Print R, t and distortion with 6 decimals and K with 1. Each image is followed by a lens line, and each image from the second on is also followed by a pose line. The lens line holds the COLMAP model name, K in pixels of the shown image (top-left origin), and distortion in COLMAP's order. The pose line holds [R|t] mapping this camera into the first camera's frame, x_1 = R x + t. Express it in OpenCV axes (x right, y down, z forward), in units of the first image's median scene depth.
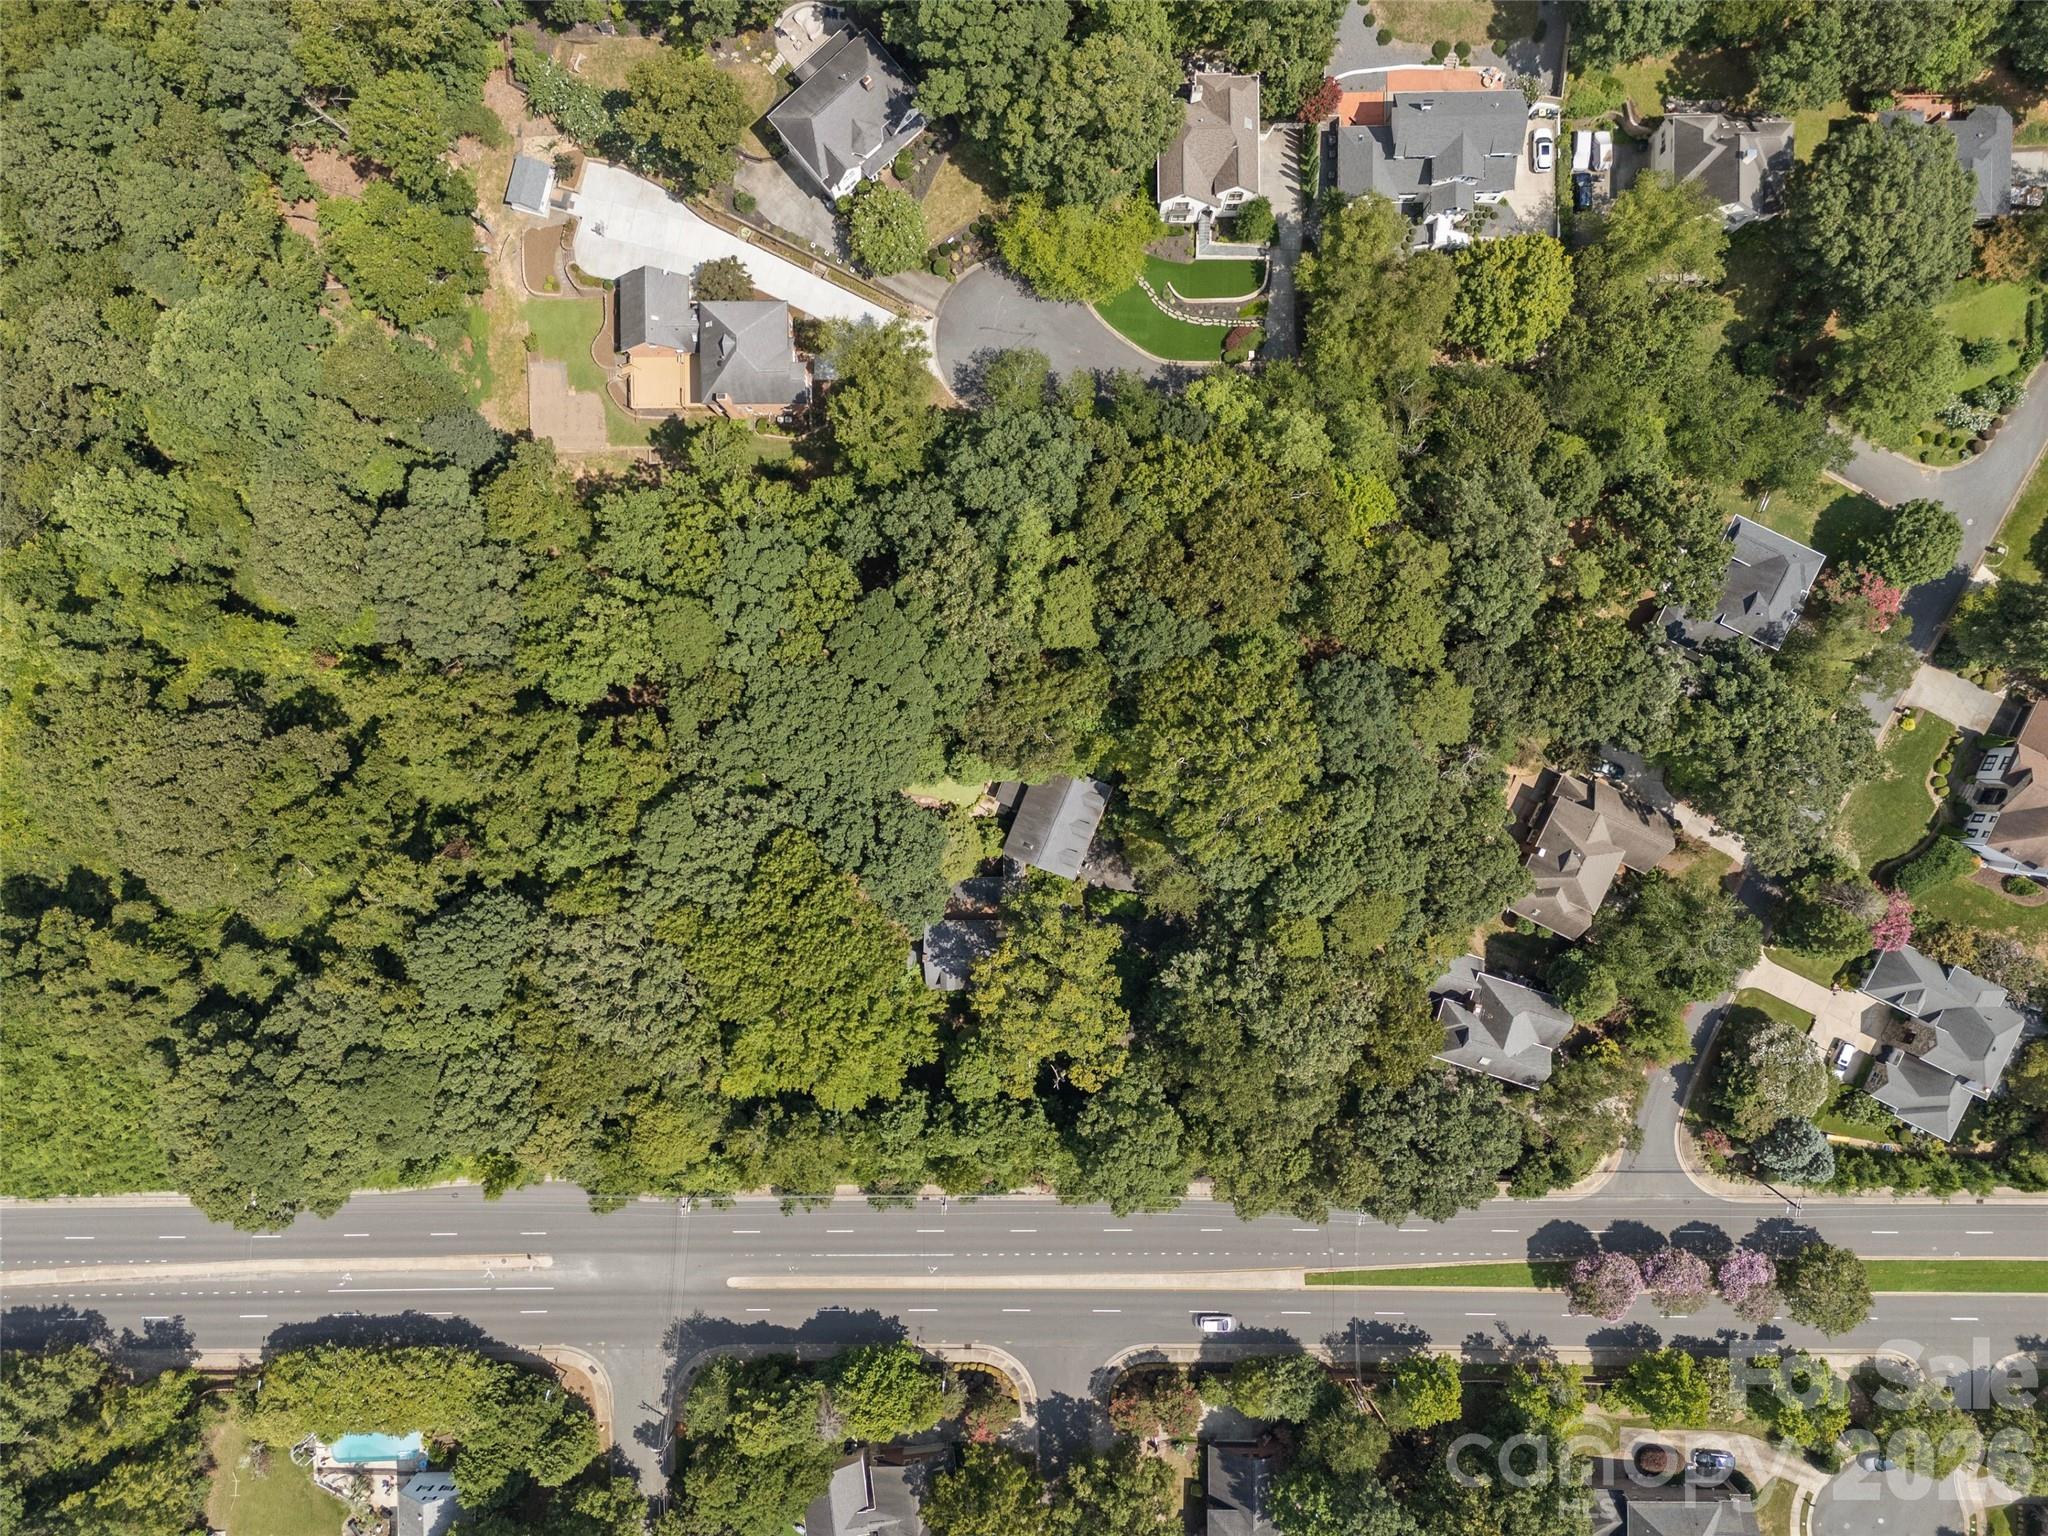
lens RADIAL K [[1481.7, 0, 1024.0], [0, 1481.7, 768.0], [0, 0, 1]] dist [0.070664, -0.058163]
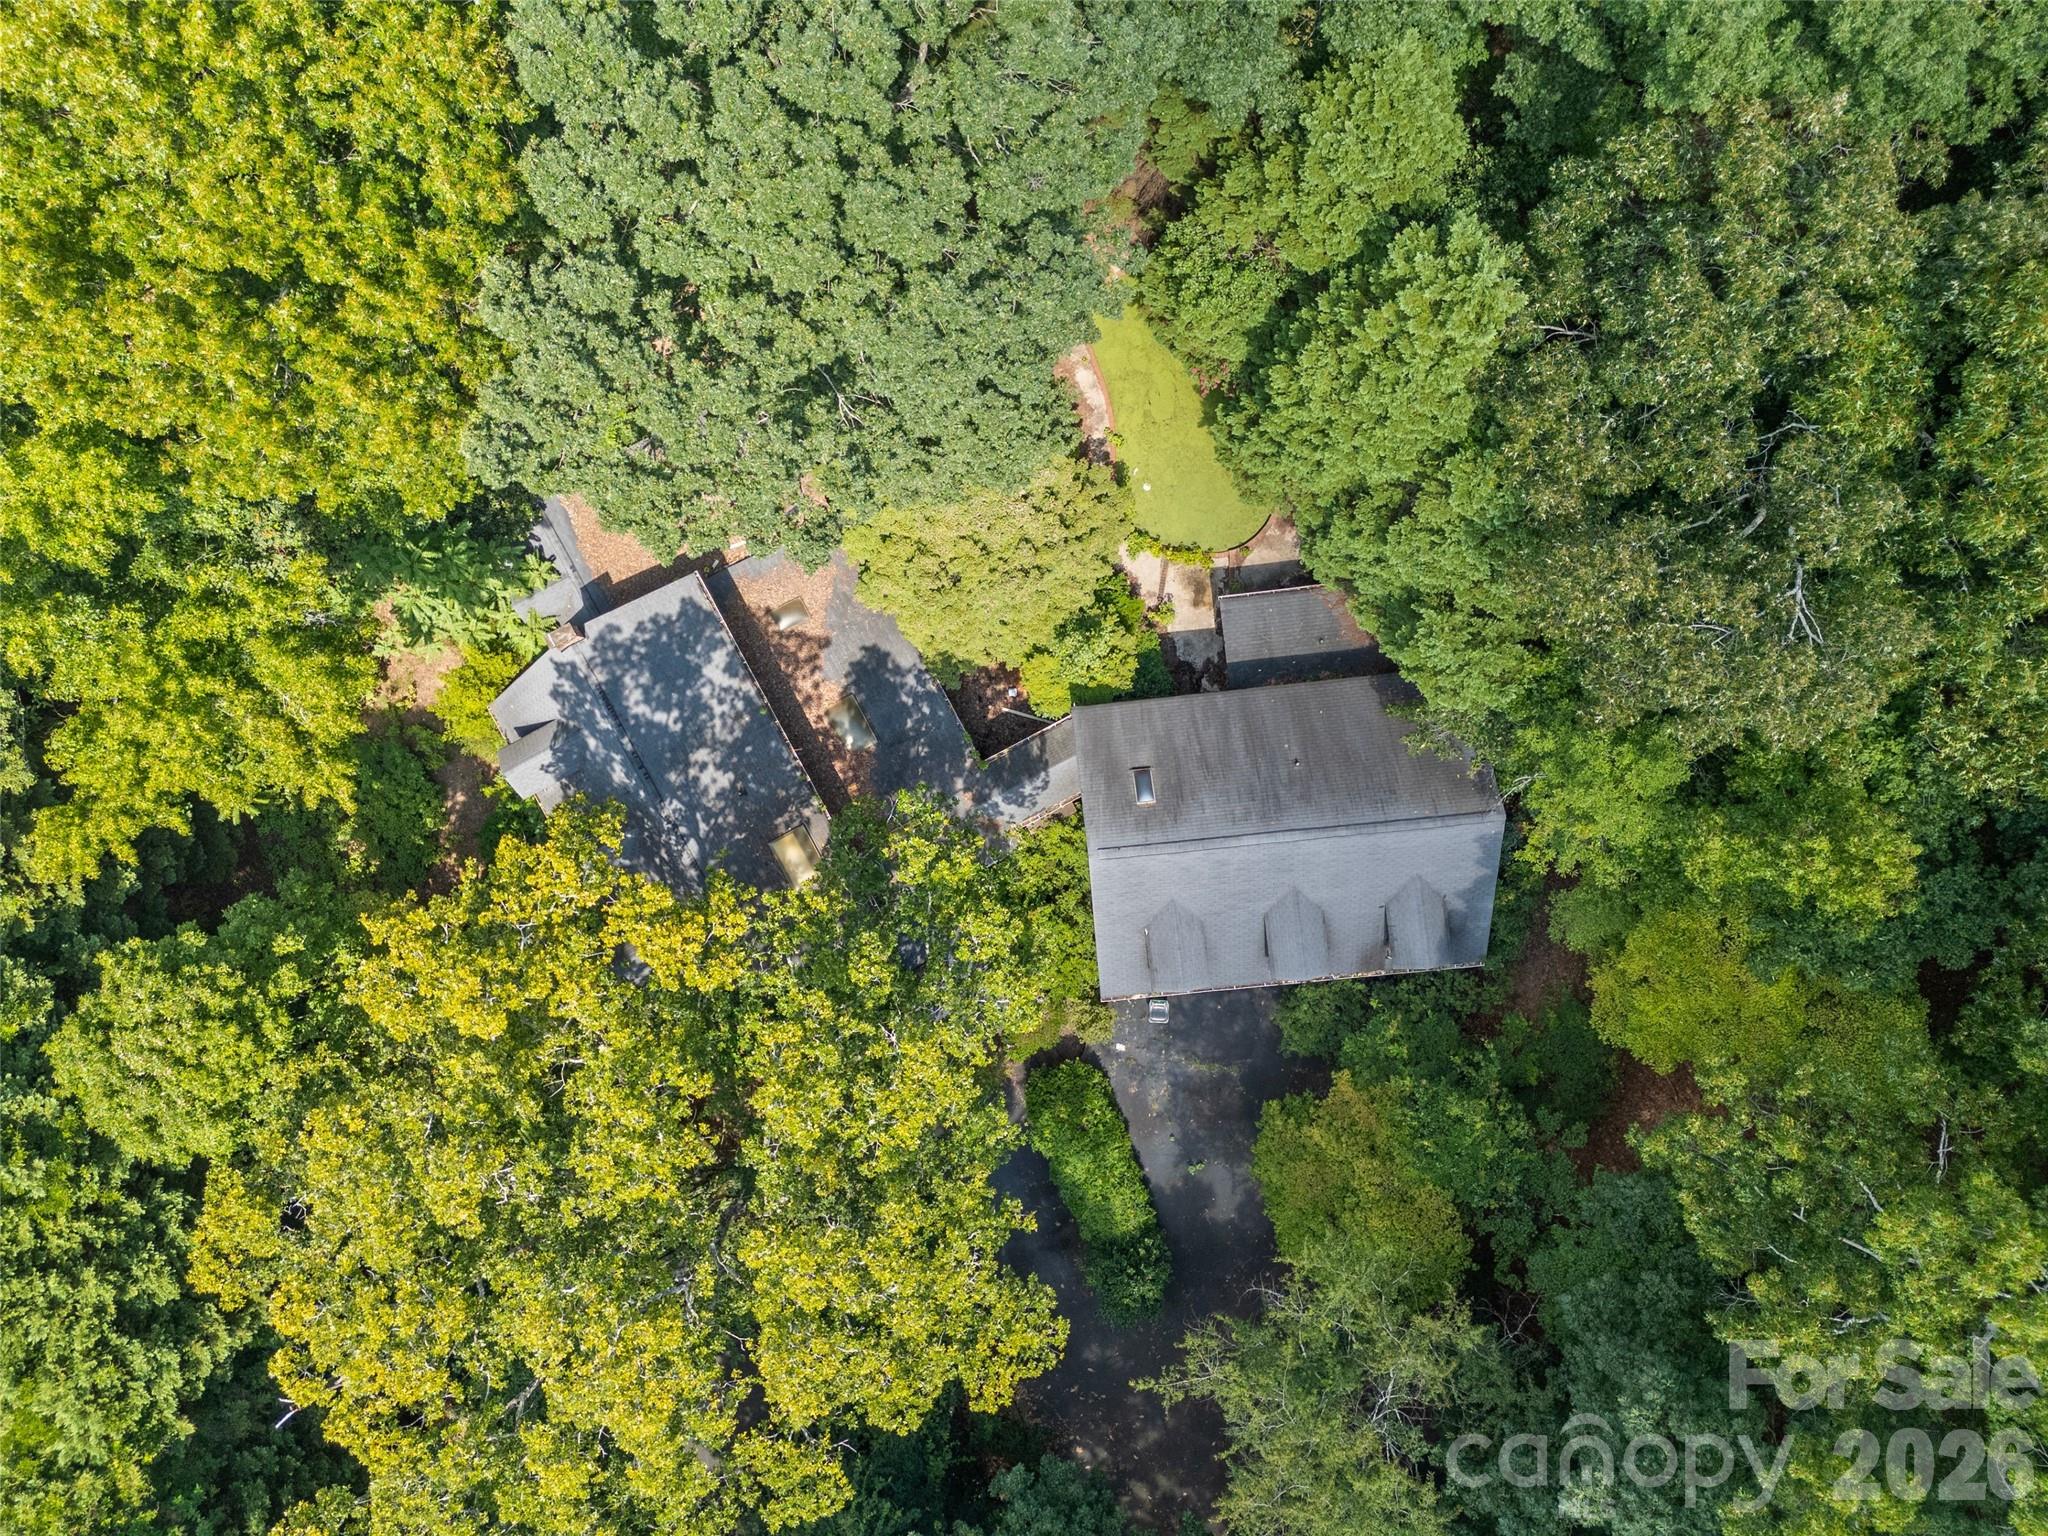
lens RADIAL K [[1495.5, 0, 1024.0], [0, 1495.5, 768.0], [0, 0, 1]] dist [0.042681, -0.005761]
pose [[0.475624, 0.879622, 0.006856, -0.011952], [-0.879648, 0.475605, 0.004283, 0.073013], [0.000507, -0.008068, 0.999967, 0.799223]]
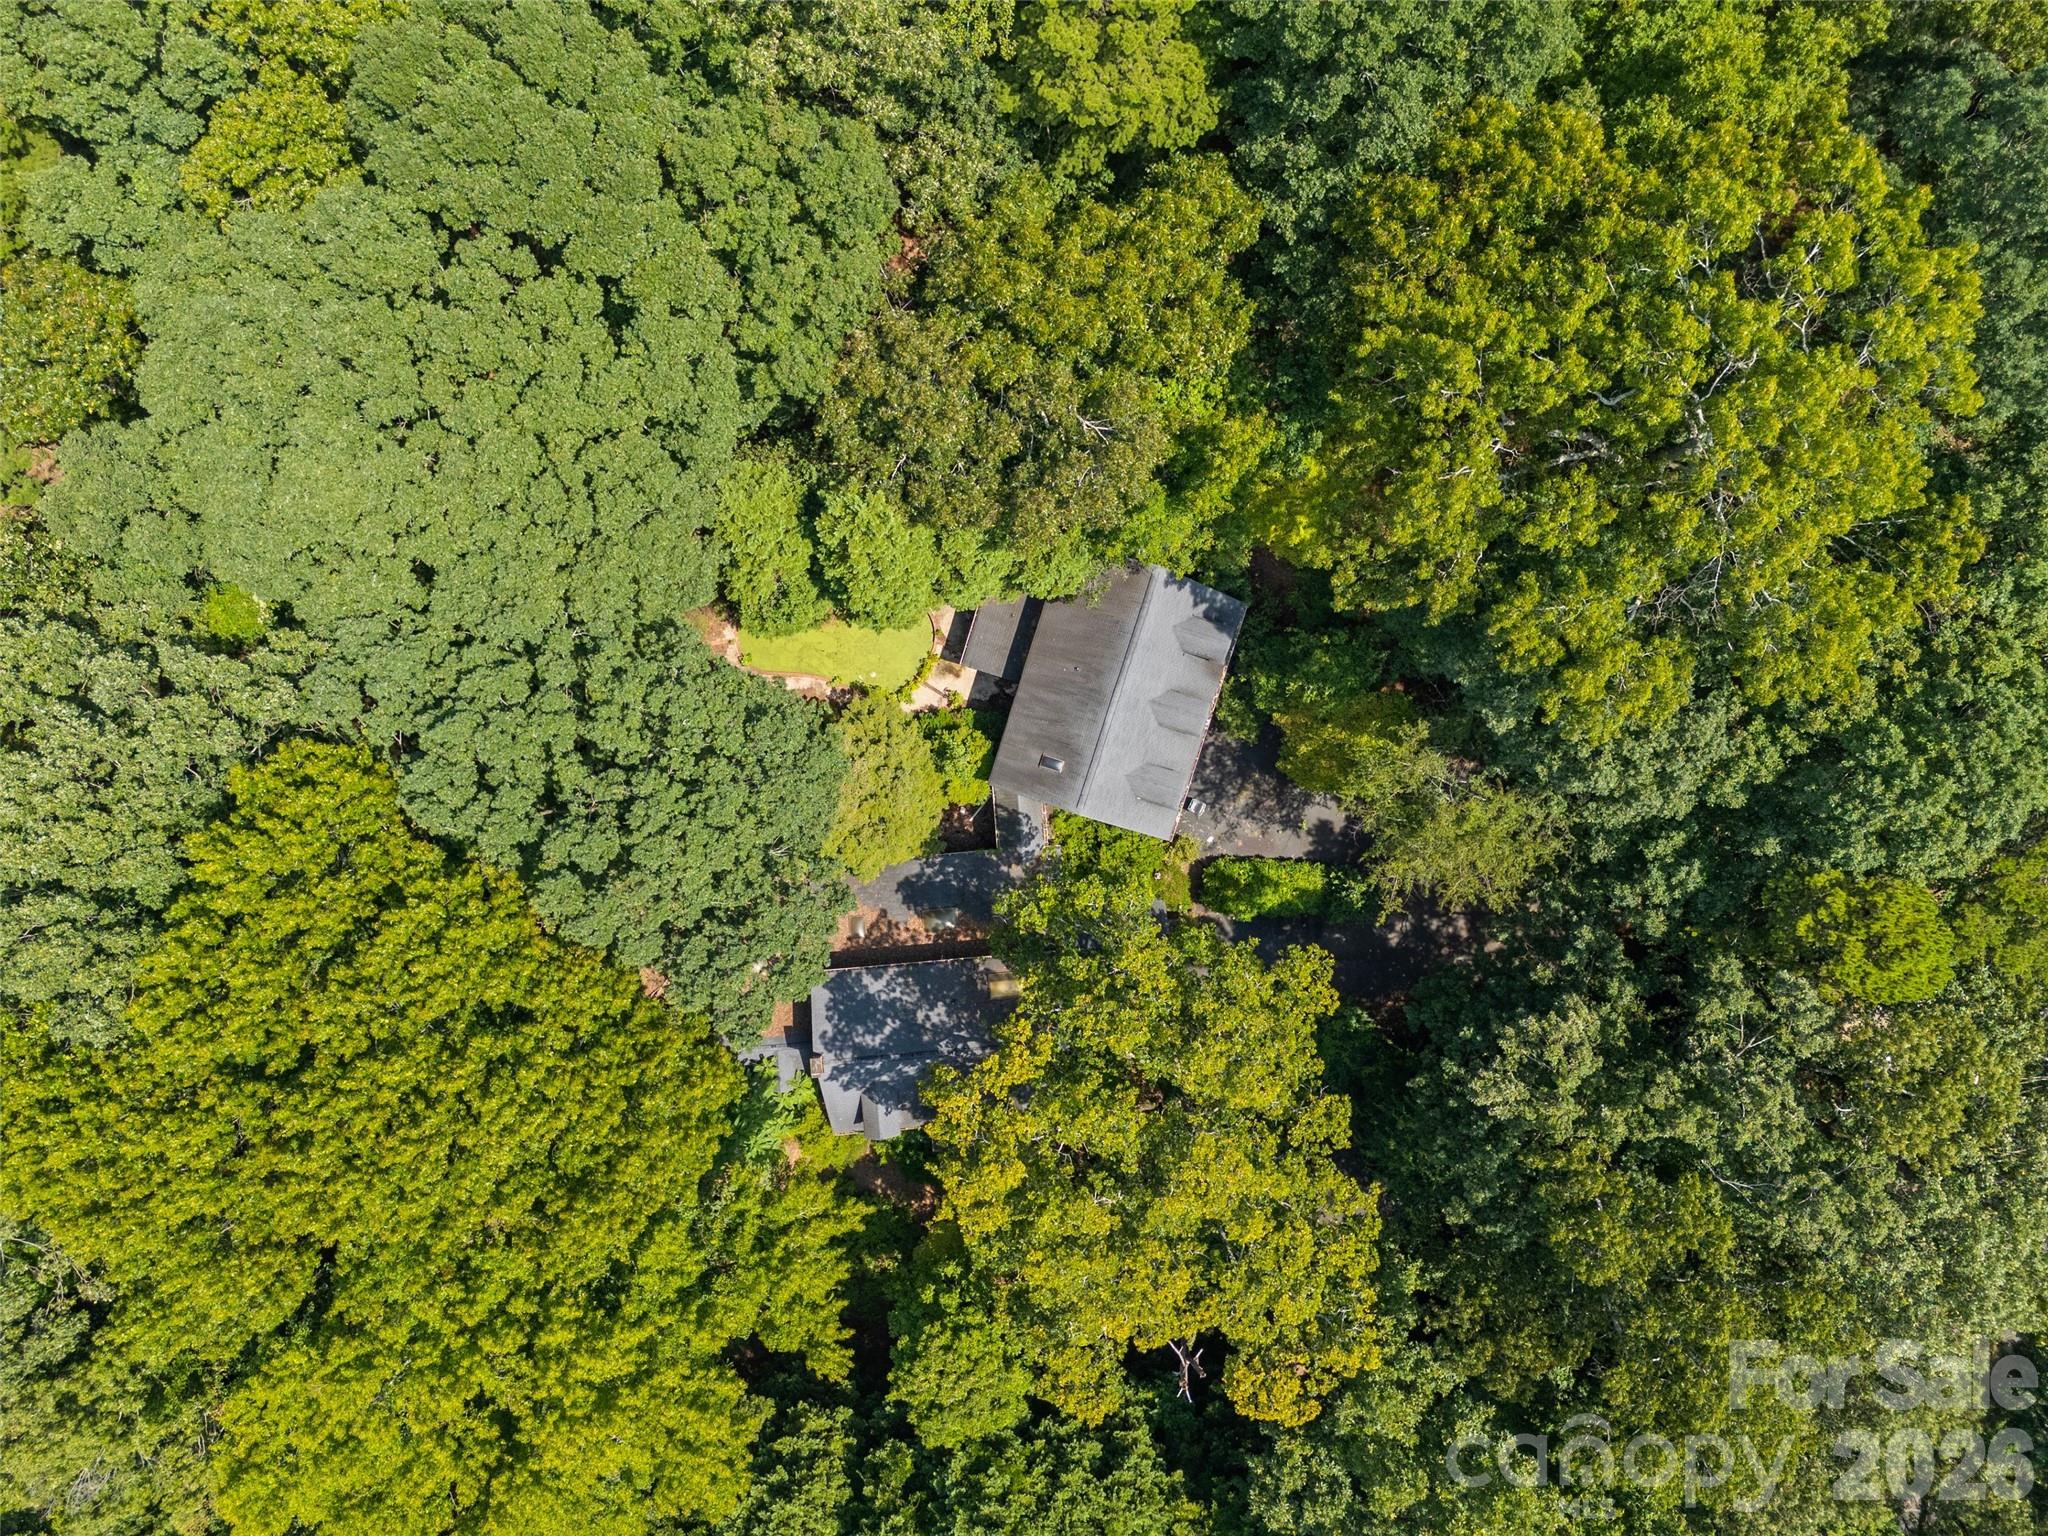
lens RADIAL K [[1481.7, 0, 1024.0], [0, 1481.7, 768.0], [0, 0, 1]] dist [0.070664, -0.058163]
pose [[0.996342, -0.085350, 0.004223, -0.006561], [0.085340, 0.996349, 0.002300, 0.055859], [-0.004403, -0.001932, 0.999988, 0.647000]]
